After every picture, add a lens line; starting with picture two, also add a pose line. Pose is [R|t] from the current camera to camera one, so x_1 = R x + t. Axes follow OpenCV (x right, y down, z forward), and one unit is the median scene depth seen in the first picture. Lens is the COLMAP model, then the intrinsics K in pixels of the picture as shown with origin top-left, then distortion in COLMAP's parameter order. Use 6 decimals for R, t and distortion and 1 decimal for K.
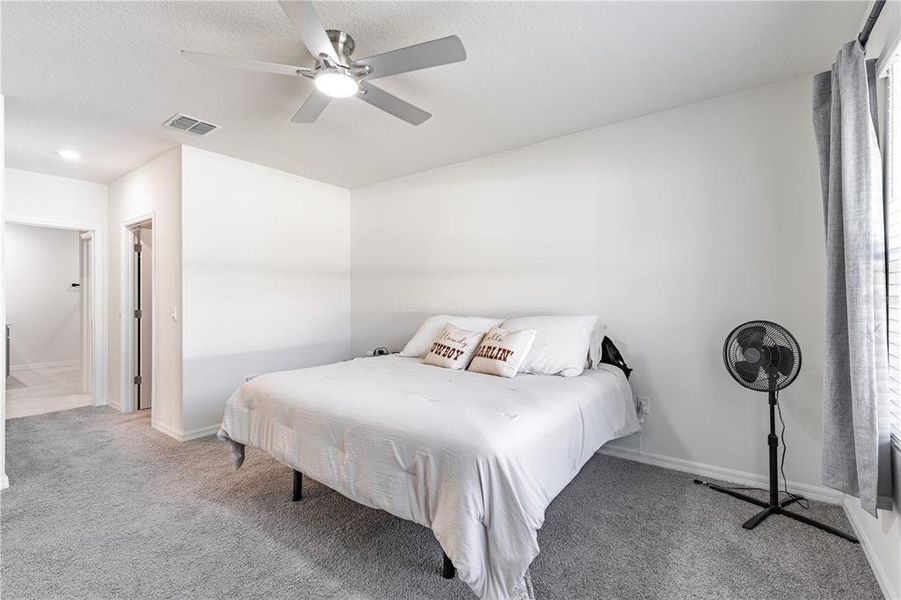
lens RADIAL K [[405.9, 0, 447.8], [0, 405.9, 298.3], [0, 0, 1]] dist [0.002678, 0.000199]
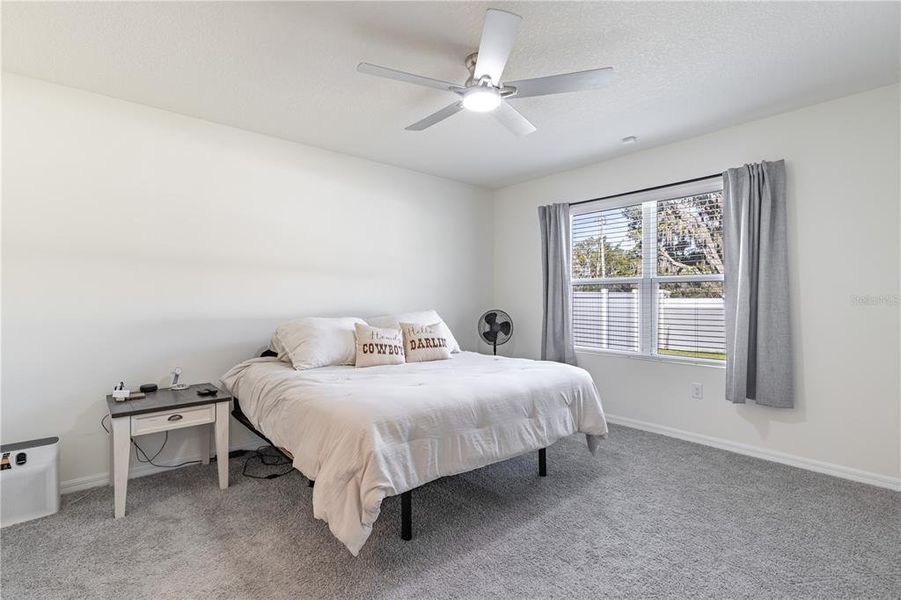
lens RADIAL K [[405.9, 0, 447.8], [0, 405.9, 298.3], [0, 0, 1]] dist [0.002678, 0.000199]
pose [[0.220546, -0.000147, 0.975377, -1.178912], [-0.006167, 0.999980, 0.001545, -0.002968], [-0.975357, -0.006356, 0.220541, 0.737916]]
